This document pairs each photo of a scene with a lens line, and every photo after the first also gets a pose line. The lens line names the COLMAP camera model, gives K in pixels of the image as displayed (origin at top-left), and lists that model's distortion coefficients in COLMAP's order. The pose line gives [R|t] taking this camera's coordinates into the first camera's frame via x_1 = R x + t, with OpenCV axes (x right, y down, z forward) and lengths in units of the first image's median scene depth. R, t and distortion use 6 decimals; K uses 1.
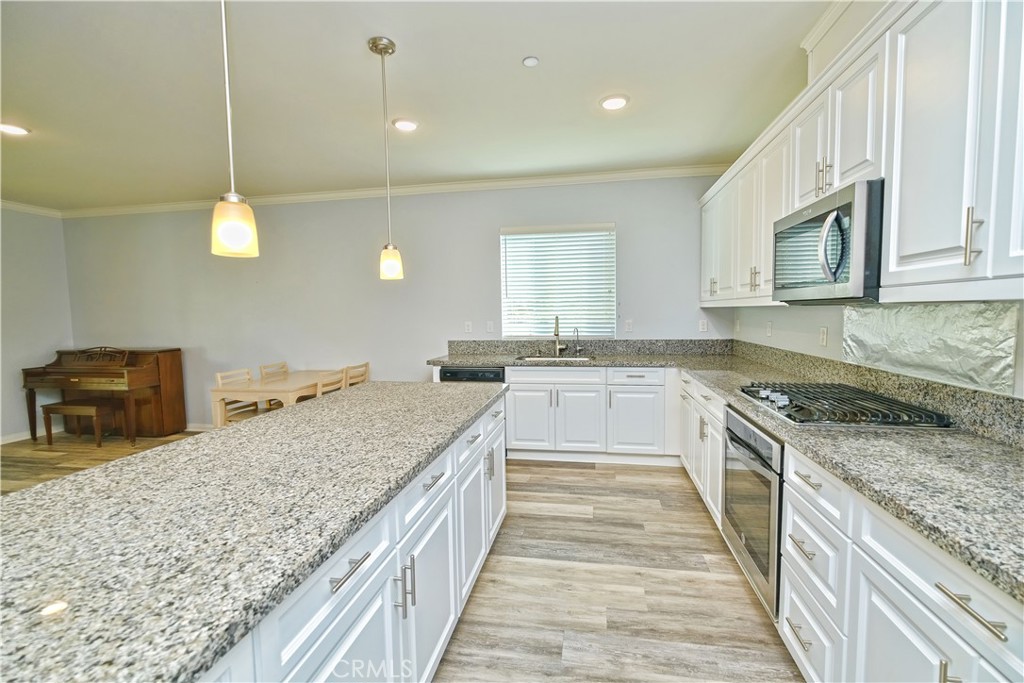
lens RADIAL K [[442.6, 0, 516.1], [0, 442.6, 340.4], [0, 0, 1]] dist [-0.005460, 0.001216]
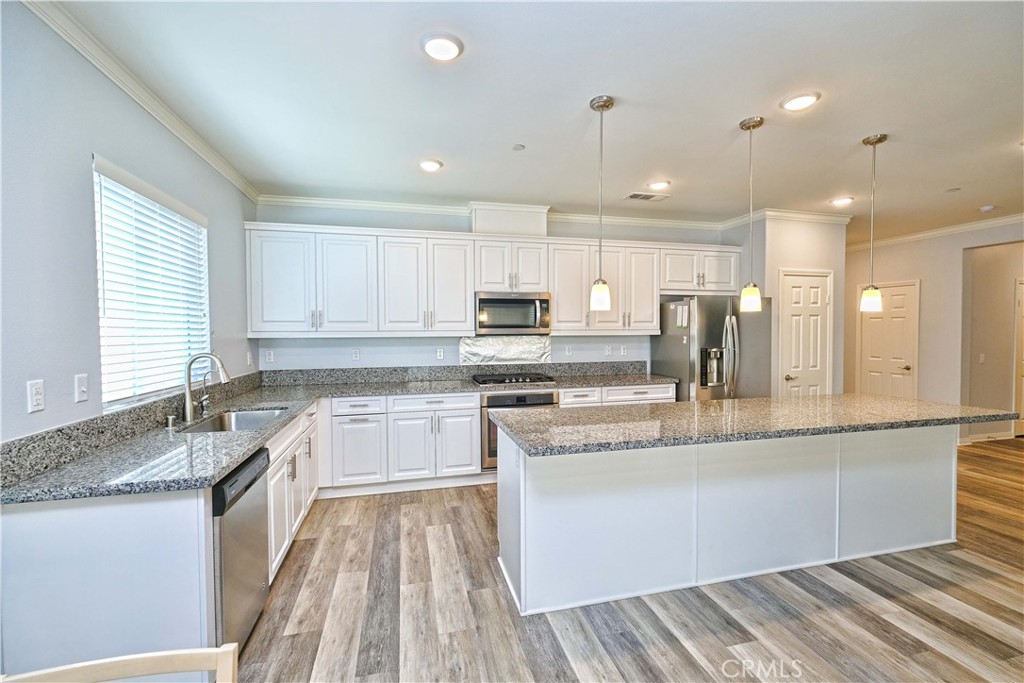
lens RADIAL K [[442.6, 0, 518.6], [0, 442.6, 342.9], [0, 0, 1]] dist [-0.005460, 0.001216]
pose [[-0.417849, -0.006231, 0.908495, -0.869261], [0.070574, 0.996732, 0.039296, -0.083810], [-0.905771, 0.080536, -0.416044, 1.208082]]
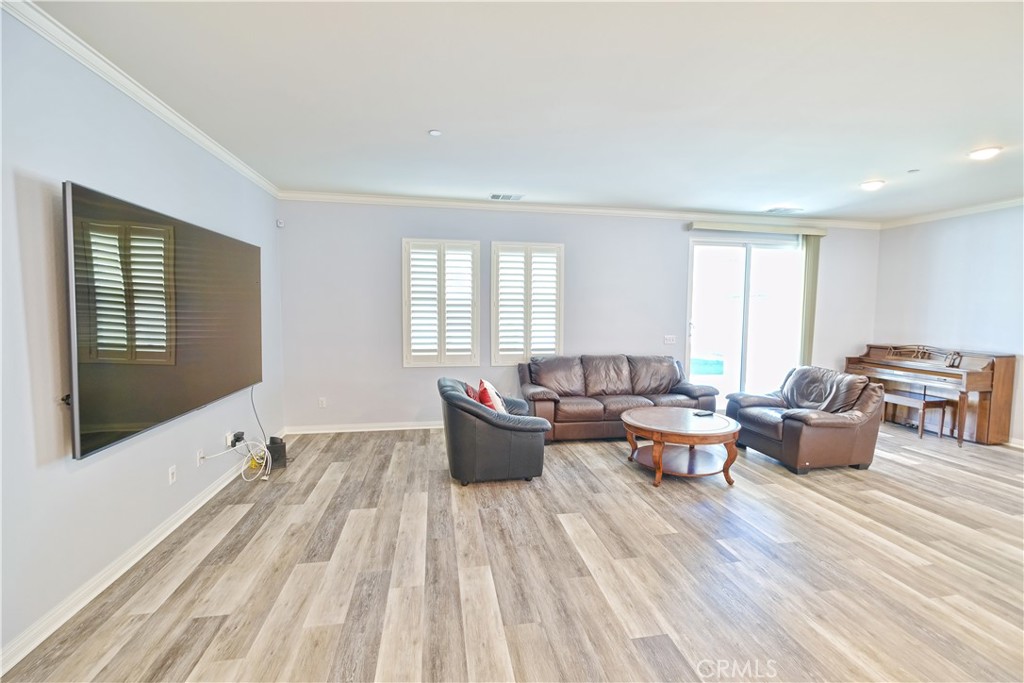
lens RADIAL K [[442.6, 0, 519.5], [0, 442.6, 343.0], [0, 0, 1]] dist [-0.005460, 0.001216]
pose [[0.356990, 0.090274, -0.929736, -0.487019], [-0.078624, 0.994691, 0.066392, 0.024365], [0.930793, 0.049398, 0.362192, -0.482487]]
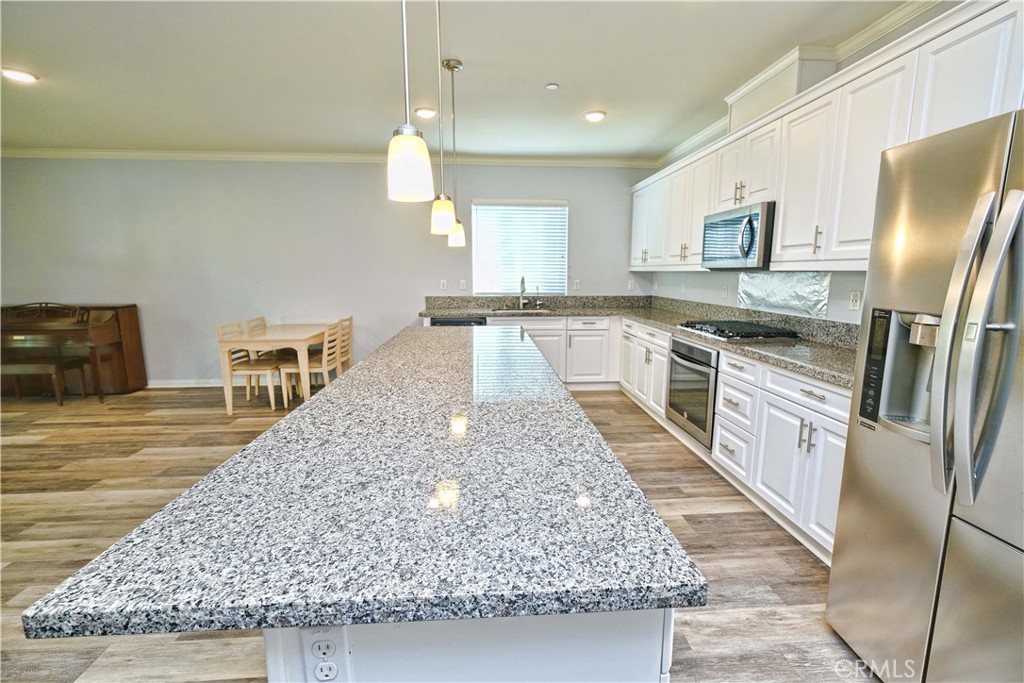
lens RADIAL K [[442.6, 0, 513.3], [0, 442.6, 339.8], [0, 0, 1]] dist [-0.005460, 0.001216]
pose [[0.969068, -0.020777, 0.245917, -0.332064], [-0.000277, 0.996357, 0.085275, 0.022239], [-0.246793, -0.082705, 0.965533, -0.264530]]
